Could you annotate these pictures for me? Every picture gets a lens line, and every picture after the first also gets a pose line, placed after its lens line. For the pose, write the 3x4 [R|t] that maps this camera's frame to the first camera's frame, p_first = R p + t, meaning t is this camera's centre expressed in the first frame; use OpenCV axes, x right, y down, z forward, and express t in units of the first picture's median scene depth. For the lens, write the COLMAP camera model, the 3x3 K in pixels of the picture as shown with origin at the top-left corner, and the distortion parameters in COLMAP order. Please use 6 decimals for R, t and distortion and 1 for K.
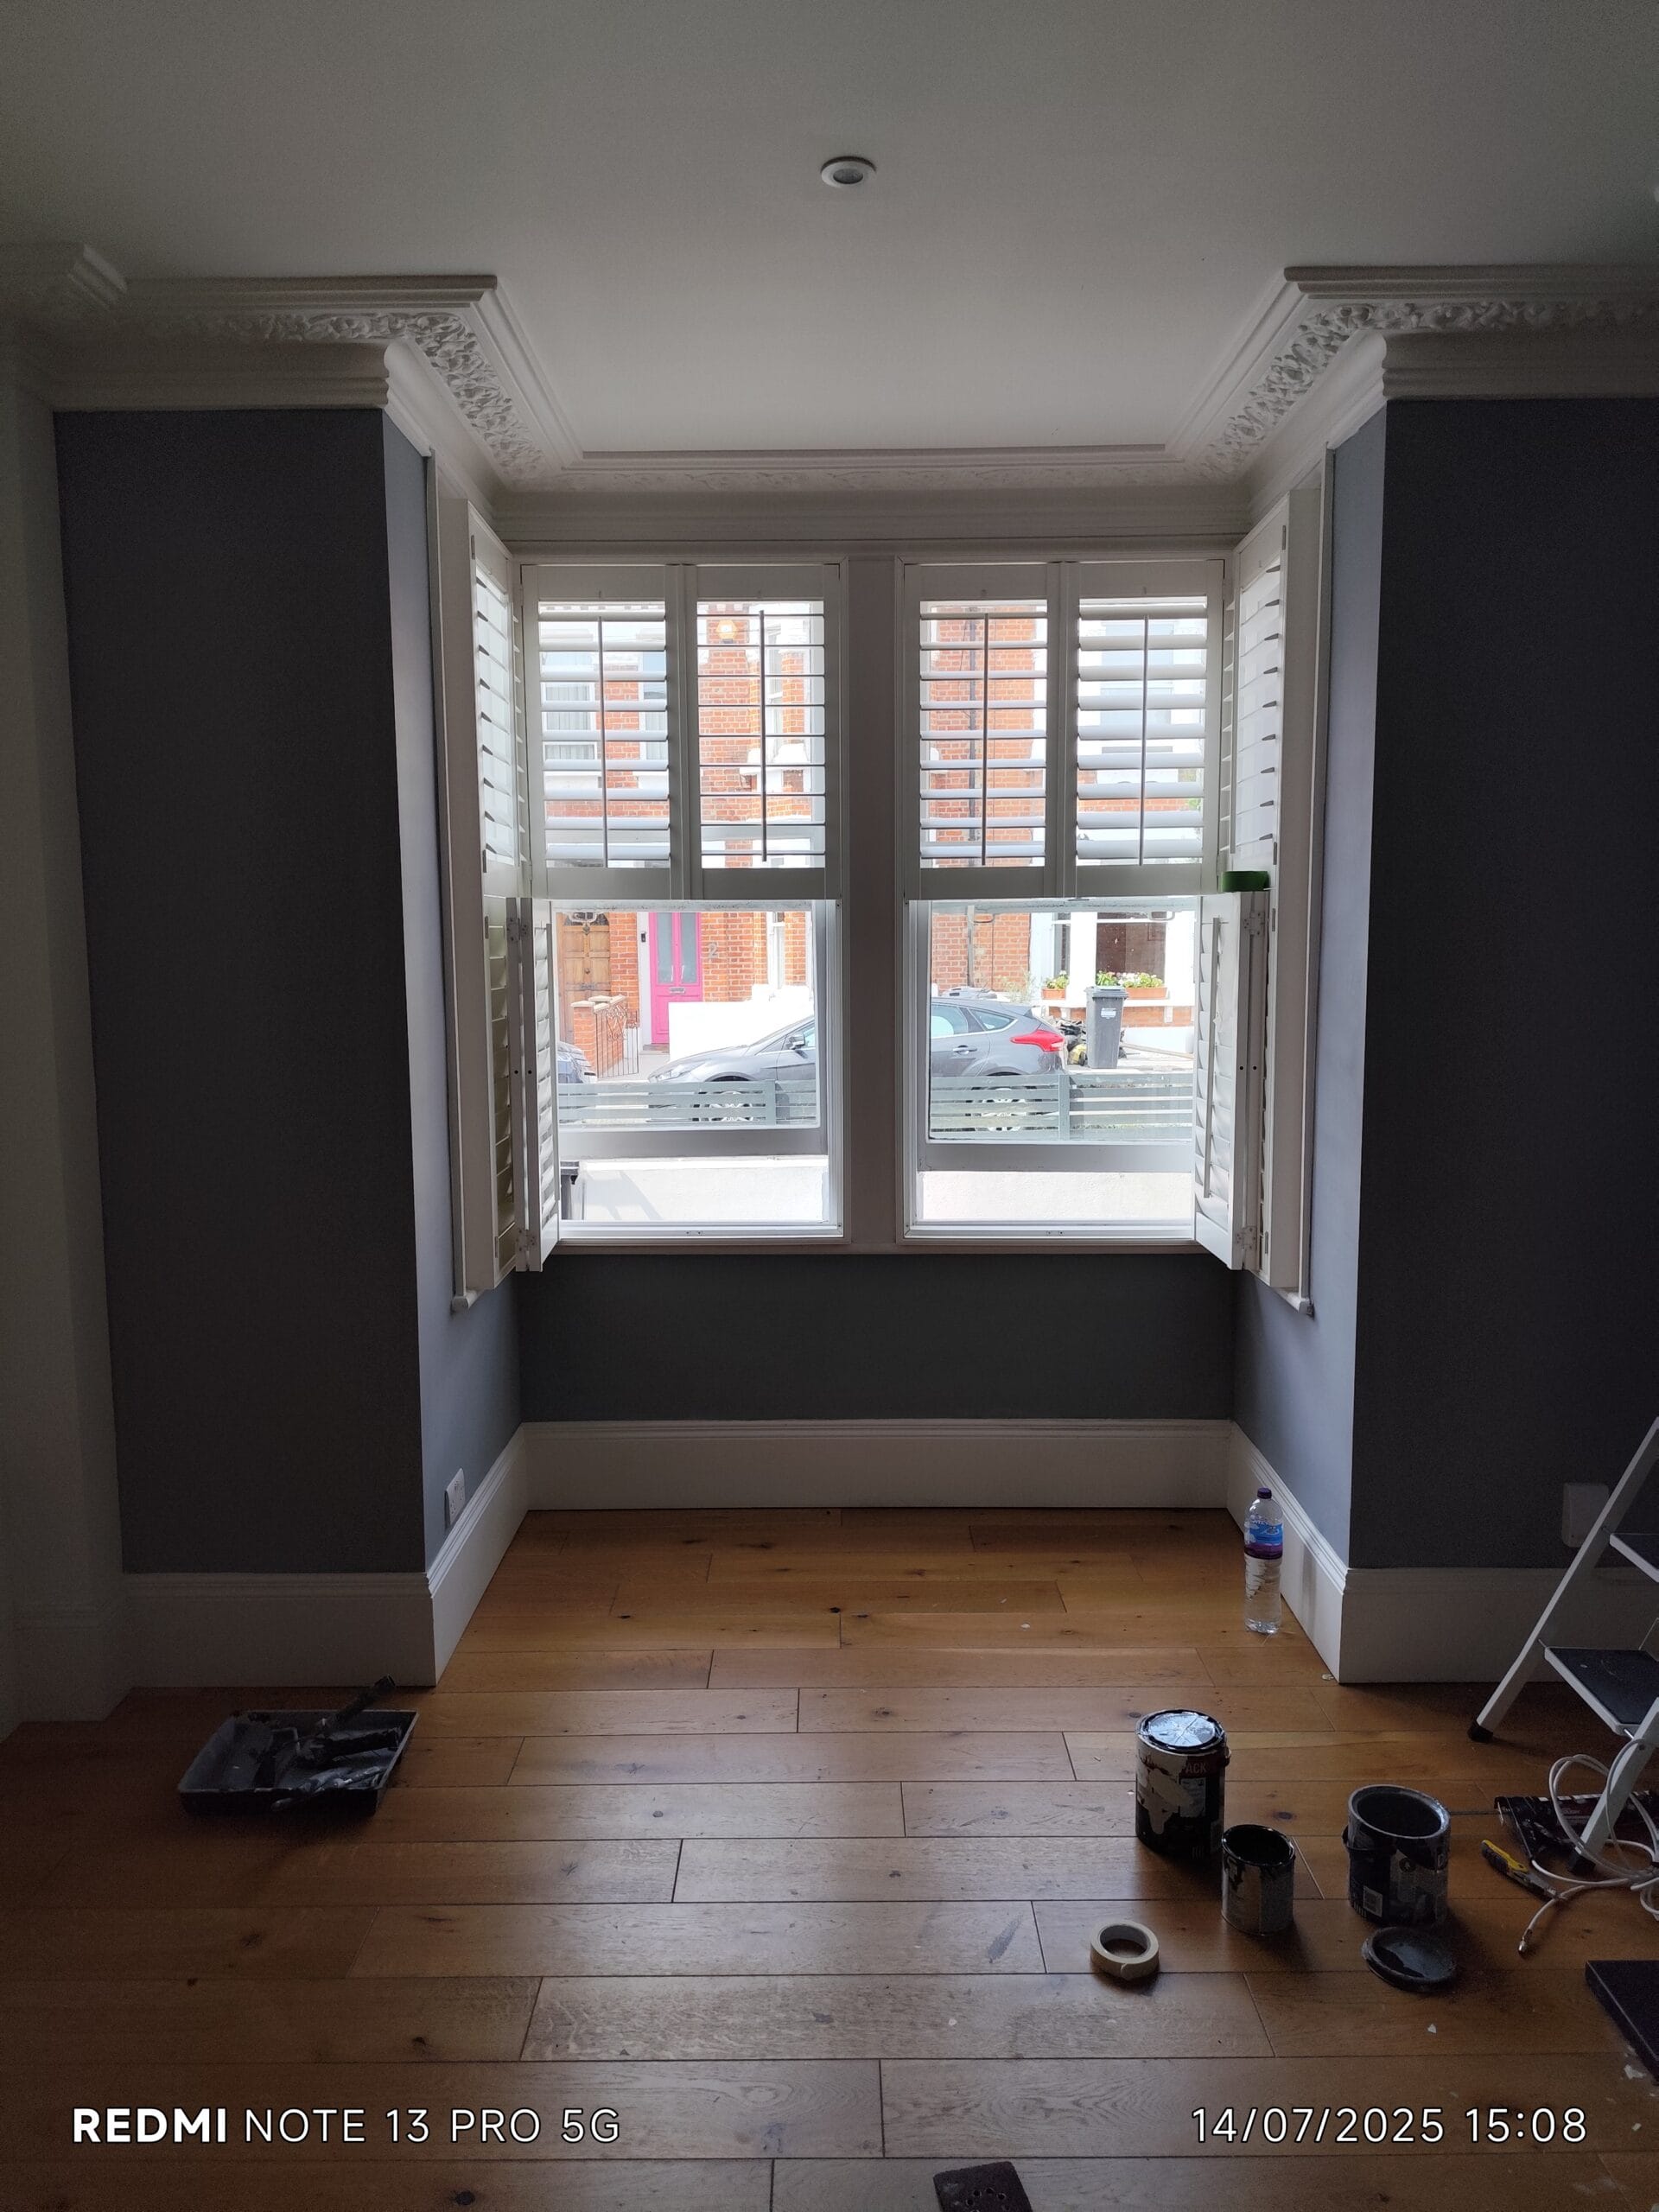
lens RADIAL K [[1528.5, 0, 829.5], [0, 1528.5, 1106.0], [0, 0, 1]] dist [0.042043, -0.036888]
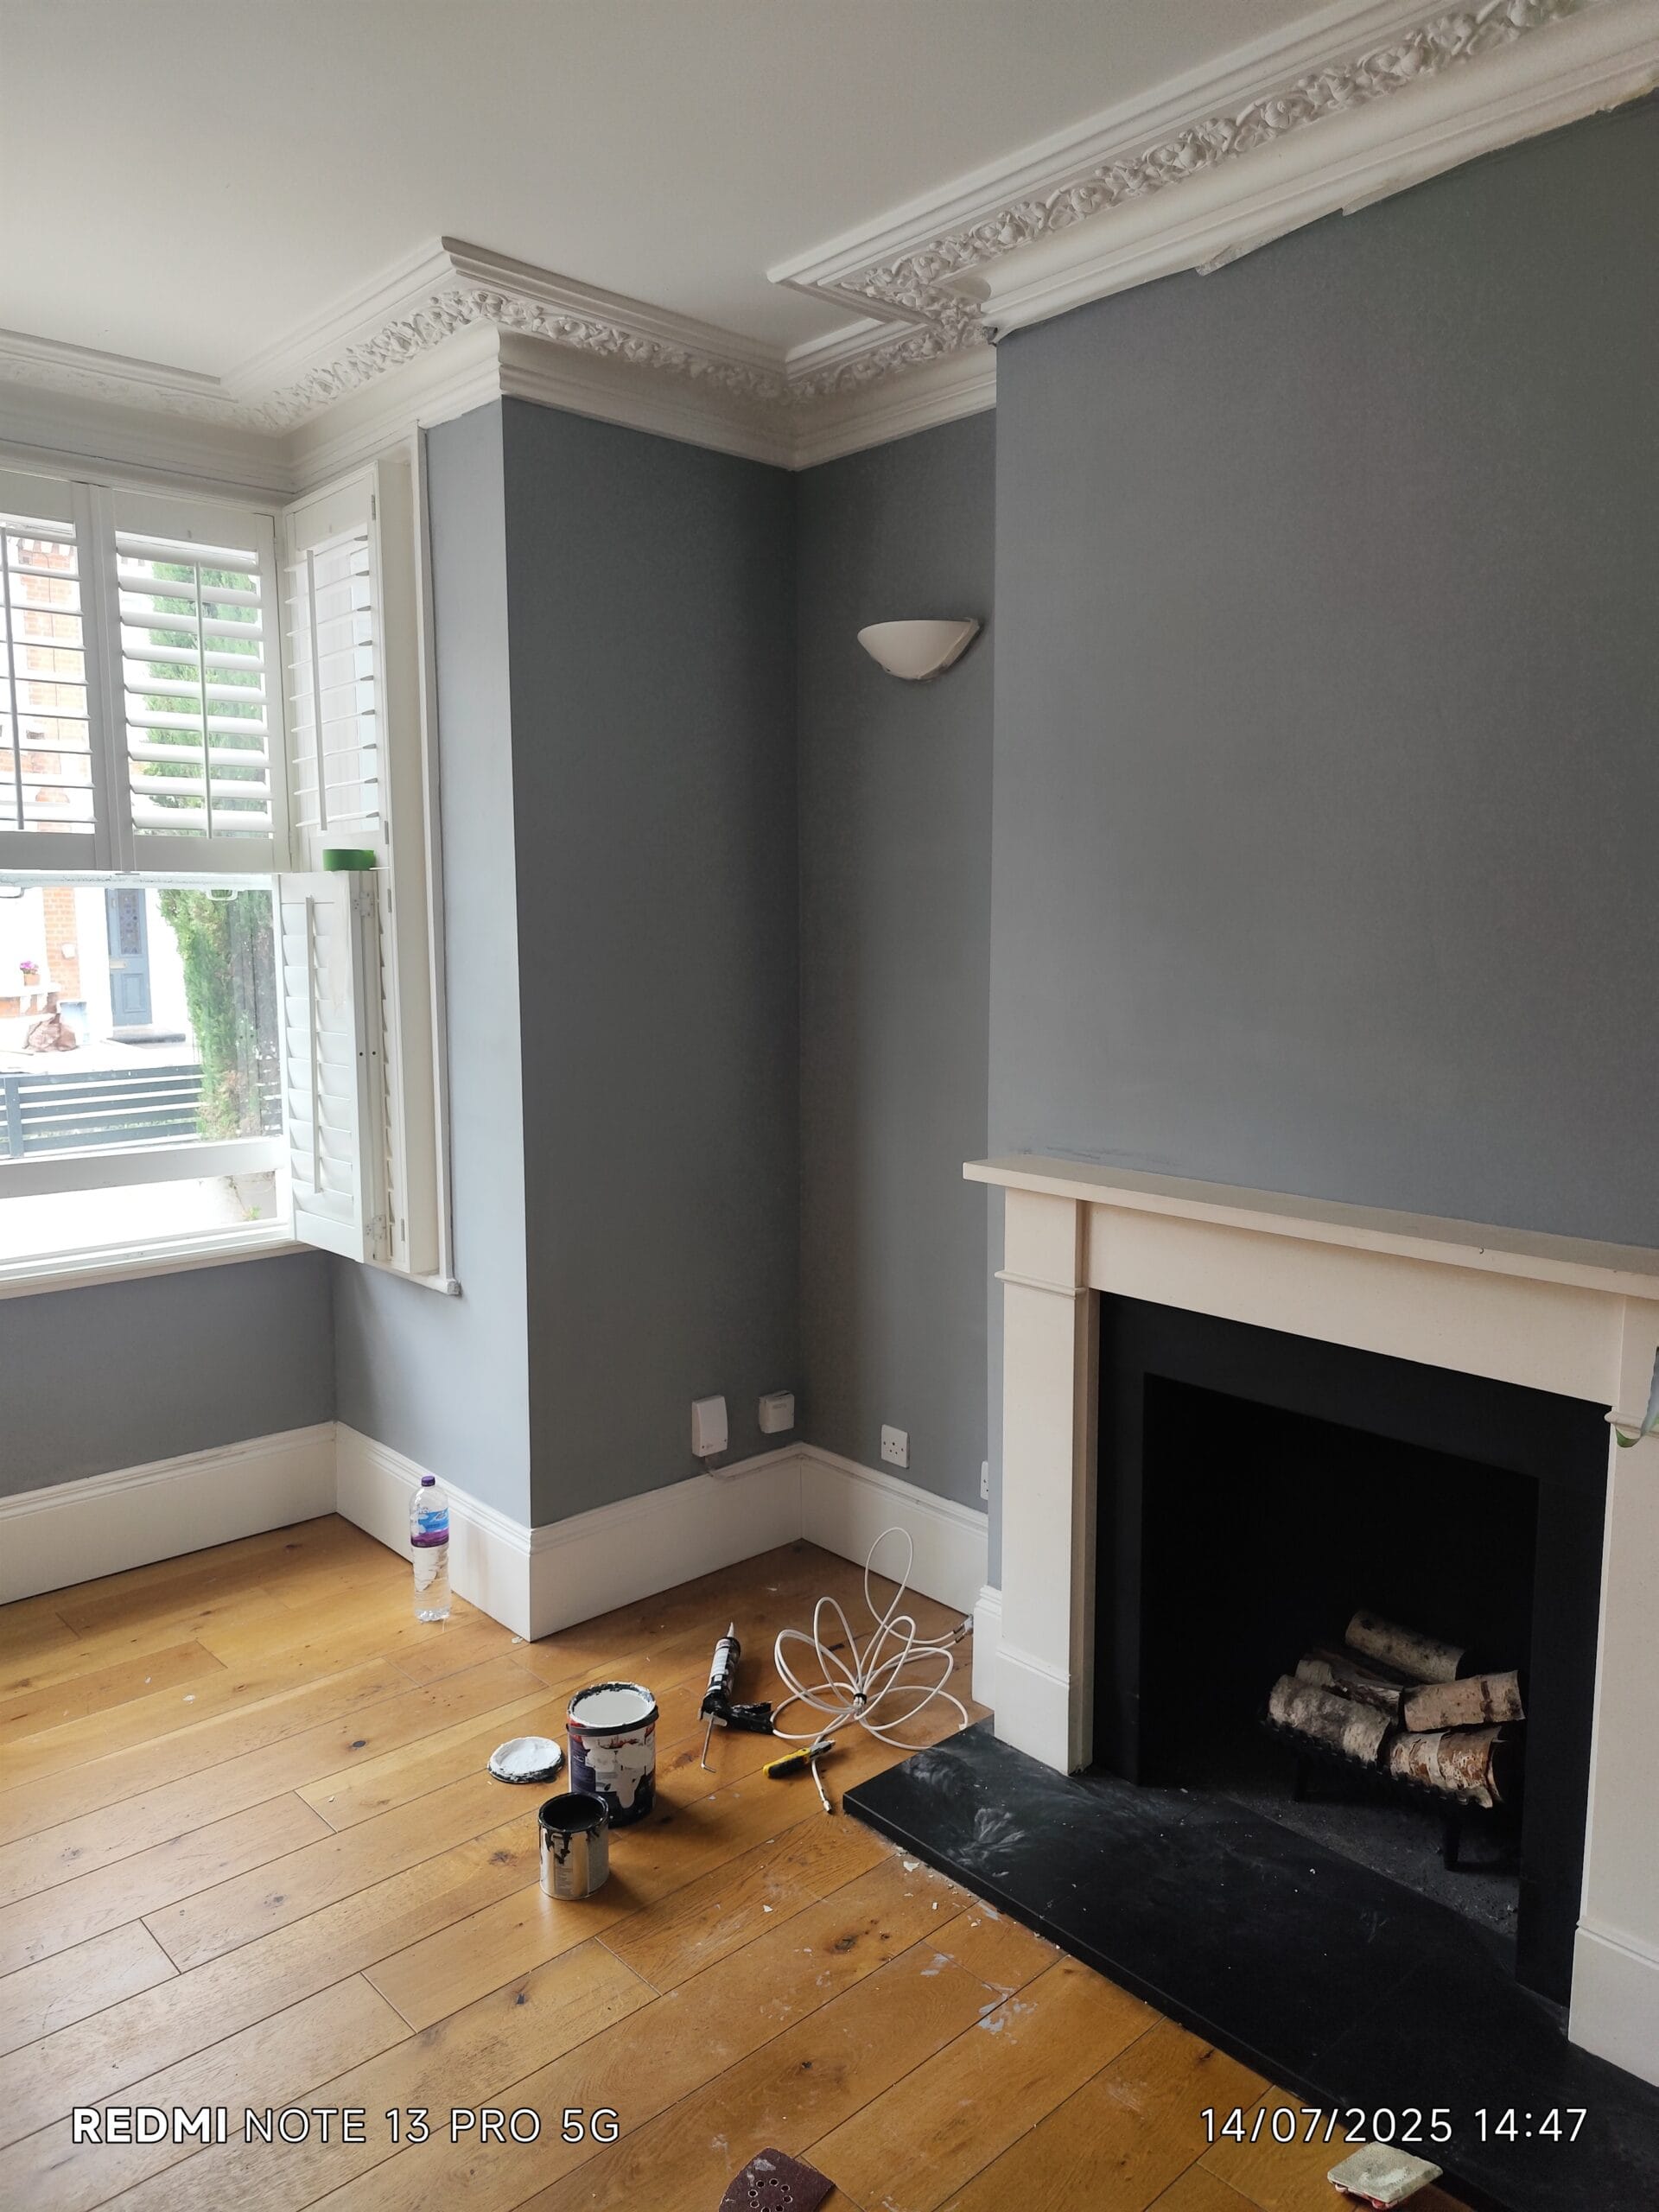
lens RADIAL K [[1528.5, 0, 829.5], [0, 1528.5, 1106.0], [0, 0, 1]] dist [0.042043, -0.036888]
pose [[0.732524, -0.079638, 0.676067, -0.178602], [0.073091, 0.996593, 0.038200, -0.007675], [-0.676806, 0.021432, 0.735849, 0.093064]]
